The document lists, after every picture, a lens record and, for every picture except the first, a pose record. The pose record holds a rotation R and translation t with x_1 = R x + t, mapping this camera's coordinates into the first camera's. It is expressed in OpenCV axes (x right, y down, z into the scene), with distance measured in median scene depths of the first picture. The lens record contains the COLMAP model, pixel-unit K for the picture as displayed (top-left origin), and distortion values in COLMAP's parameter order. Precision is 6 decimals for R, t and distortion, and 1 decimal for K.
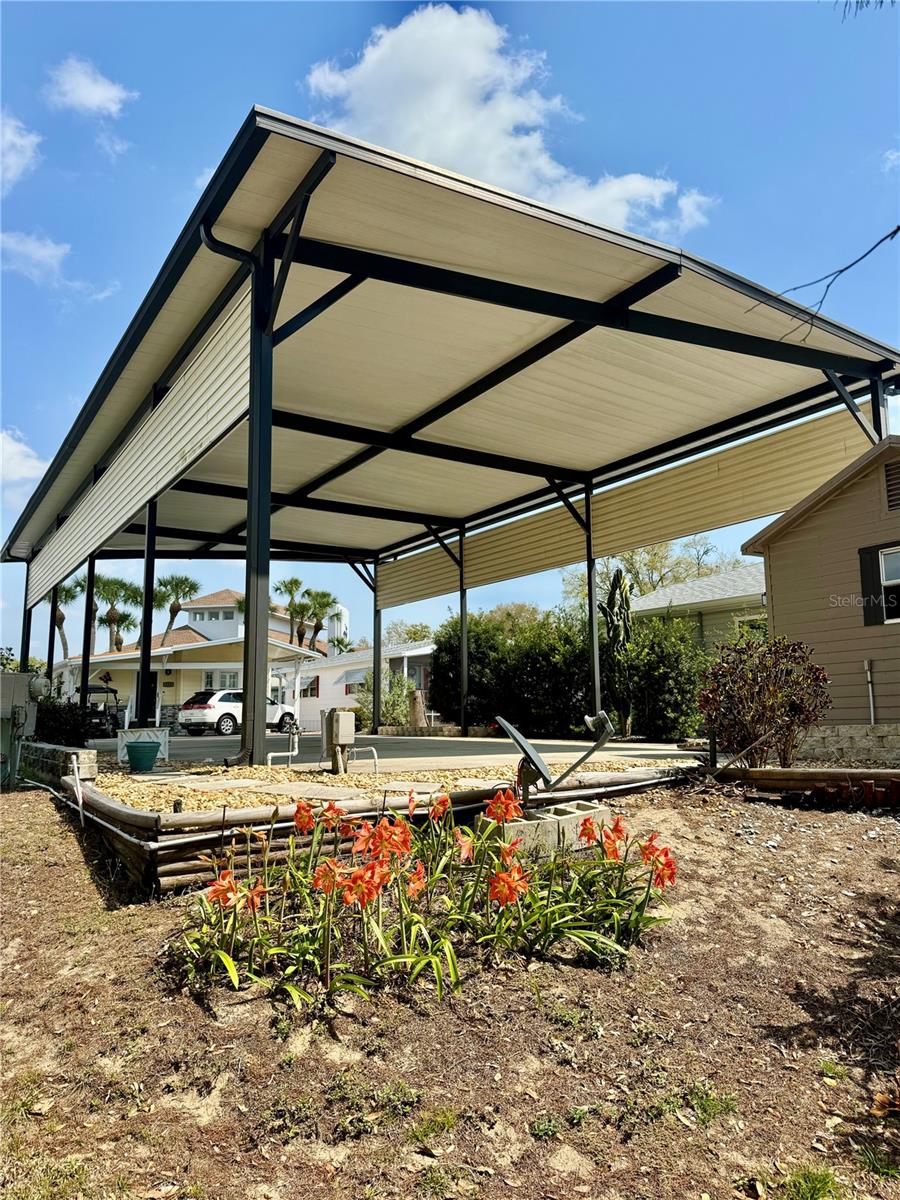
lens RADIAL K [[838.3, 0, 450.0], [0, 838.3, 600.0], [0, 0, 1]] dist [0.061649, -0.000058]
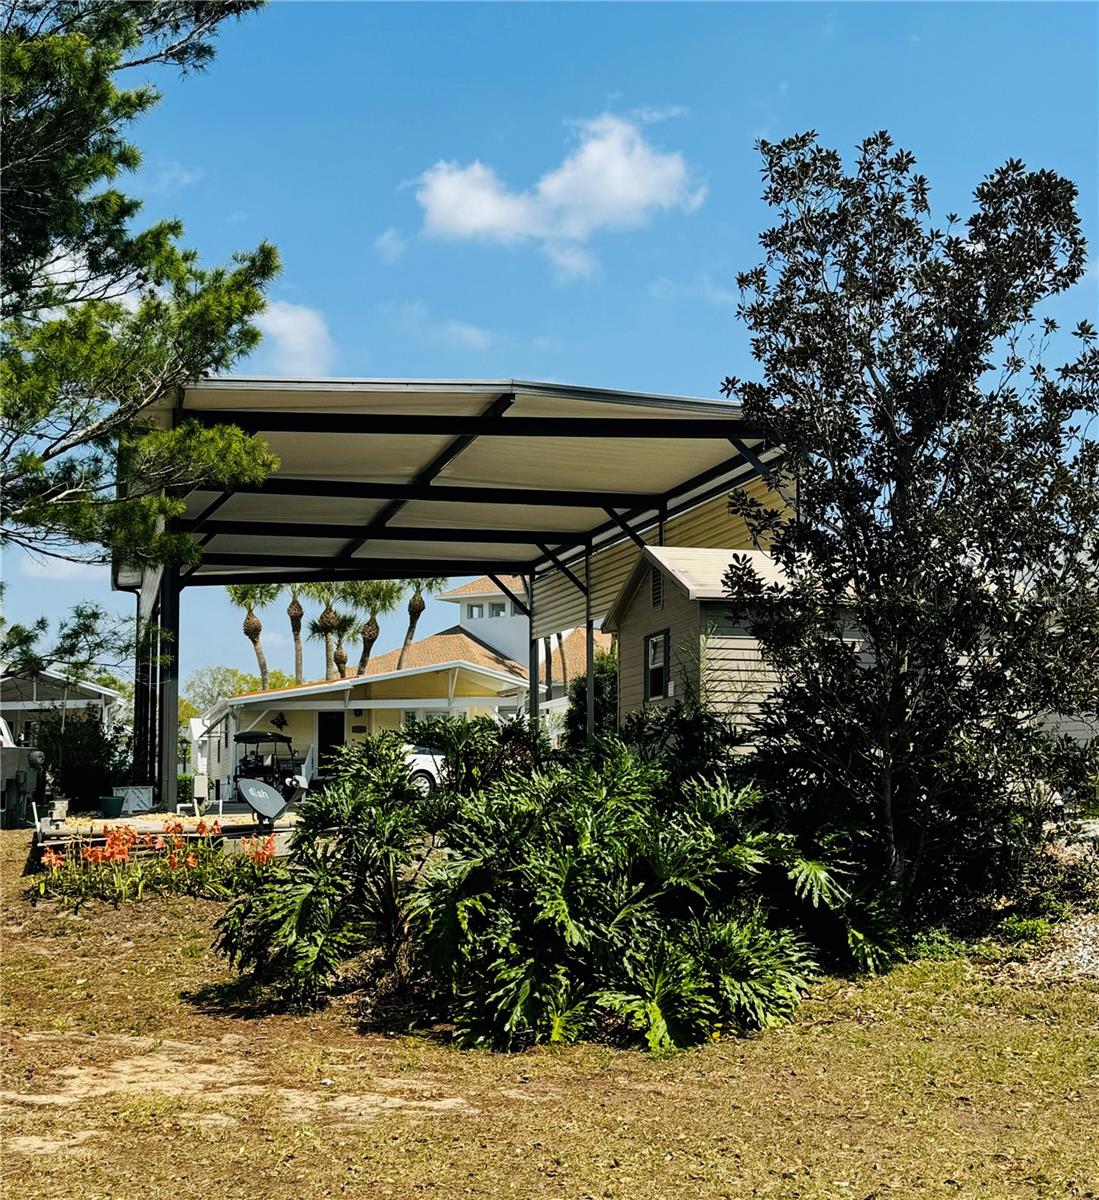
lens RADIAL K [[1687.4, 0, 581.7], [0, 1687.4, 627.1], [0, 0, 1]] dist [0.018368, -0.084987]
pose [[0.956944, -0.026596, -0.289053, 0.292823], [0.041823, 0.998036, 0.046629, -0.050656], [0.287245, -0.056710, 0.956177, -0.346961]]
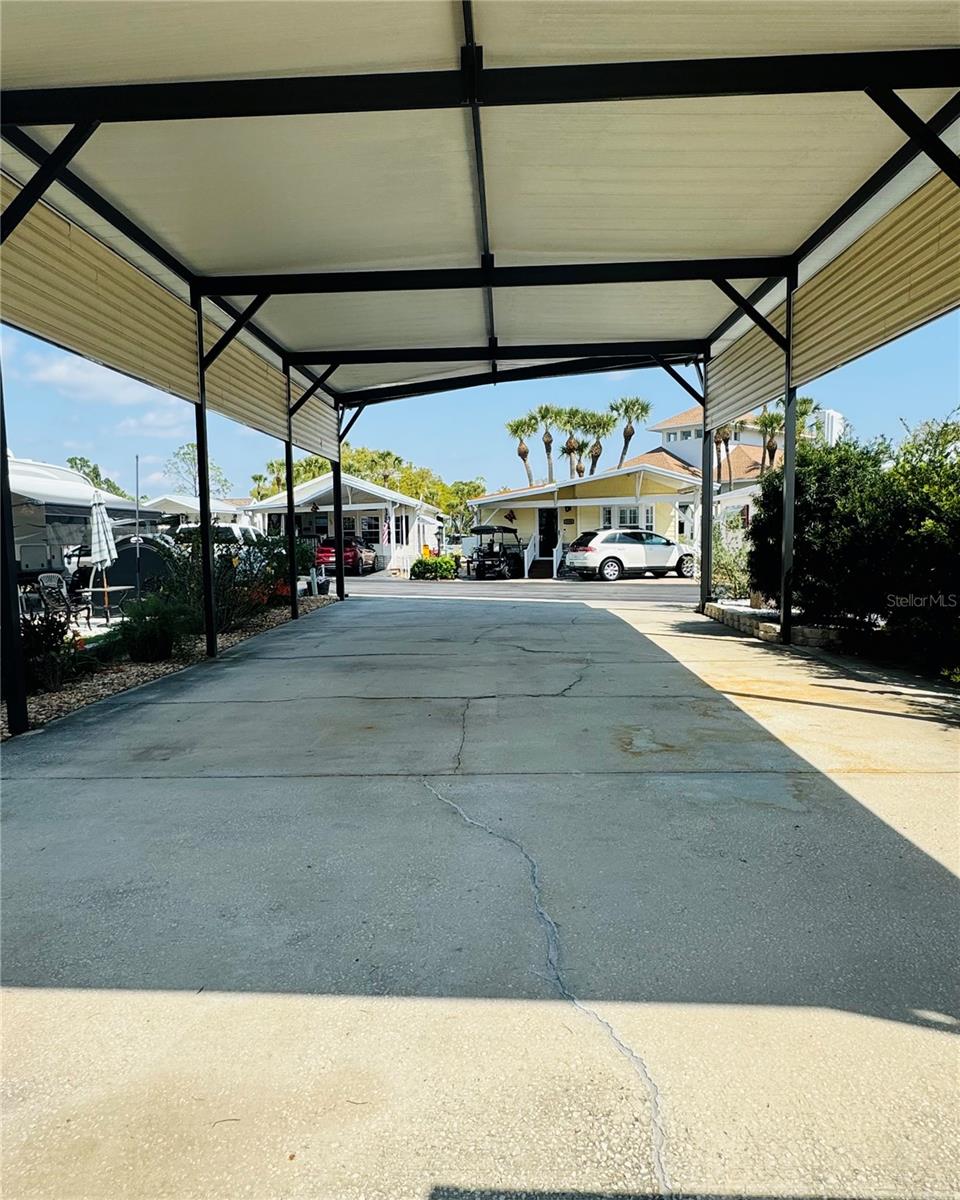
lens RADIAL K [[770.0, 0, 483.4], [0, 770.0, 614.8], [0, 0, 1]] dist [-0.002236, 0.000114]
pose [[0.821726, 0.053088, -0.567405, 0.089240], [0.091716, 0.970353, 0.223613, 0.000140], [0.562454, -0.235788, 0.792495, 0.266069]]
